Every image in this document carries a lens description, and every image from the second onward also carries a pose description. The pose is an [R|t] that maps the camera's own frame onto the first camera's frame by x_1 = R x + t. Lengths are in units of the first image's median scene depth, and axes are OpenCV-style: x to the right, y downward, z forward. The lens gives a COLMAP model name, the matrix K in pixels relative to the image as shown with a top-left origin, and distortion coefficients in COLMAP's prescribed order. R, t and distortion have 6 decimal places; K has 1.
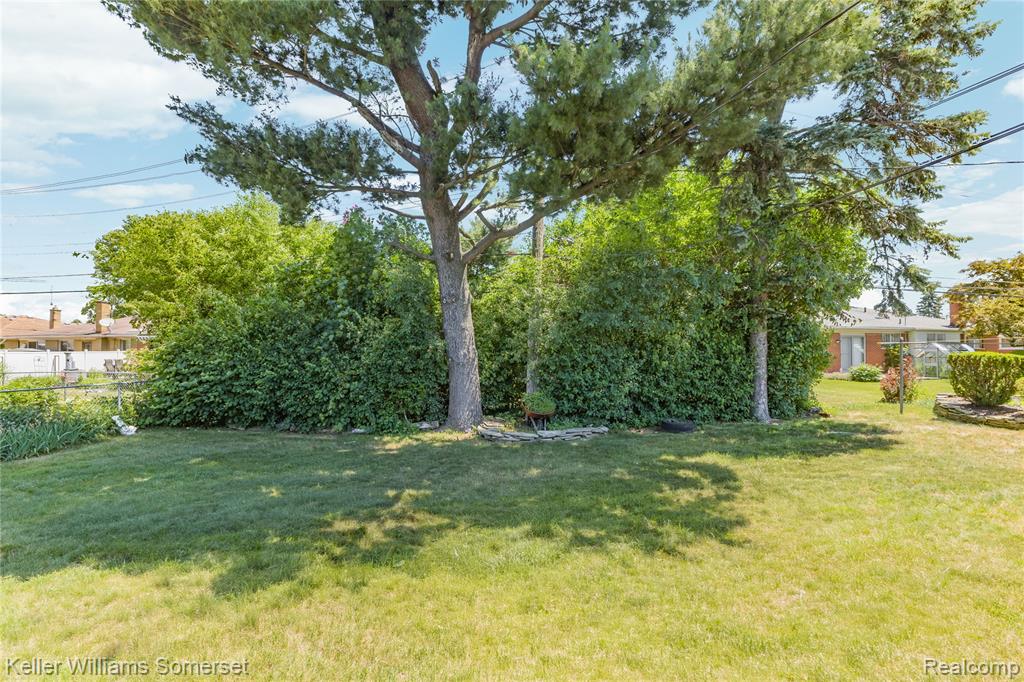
lens RADIAL K [[439.8, 0, 514.9], [0, 439.8, 334.1], [0, 0, 1]] dist [-0.047742, 0.011536]
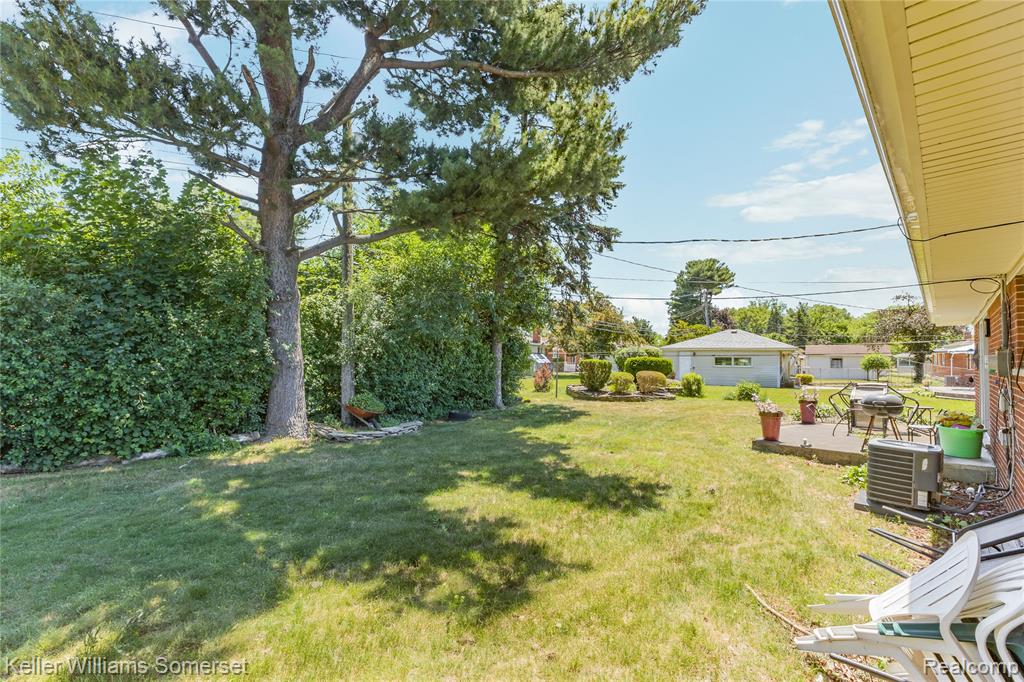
lens RADIAL K [[439.8, 0, 514.9], [0, 439.8, 334.1], [0, 0, 1]] dist [-0.047742, 0.011536]
pose [[0.670372, 0.048468, 0.740441, -0.490855], [-0.043123, 0.998723, -0.026333, 0.001286], [-0.740771, -0.014277, 0.671605, 0.030096]]
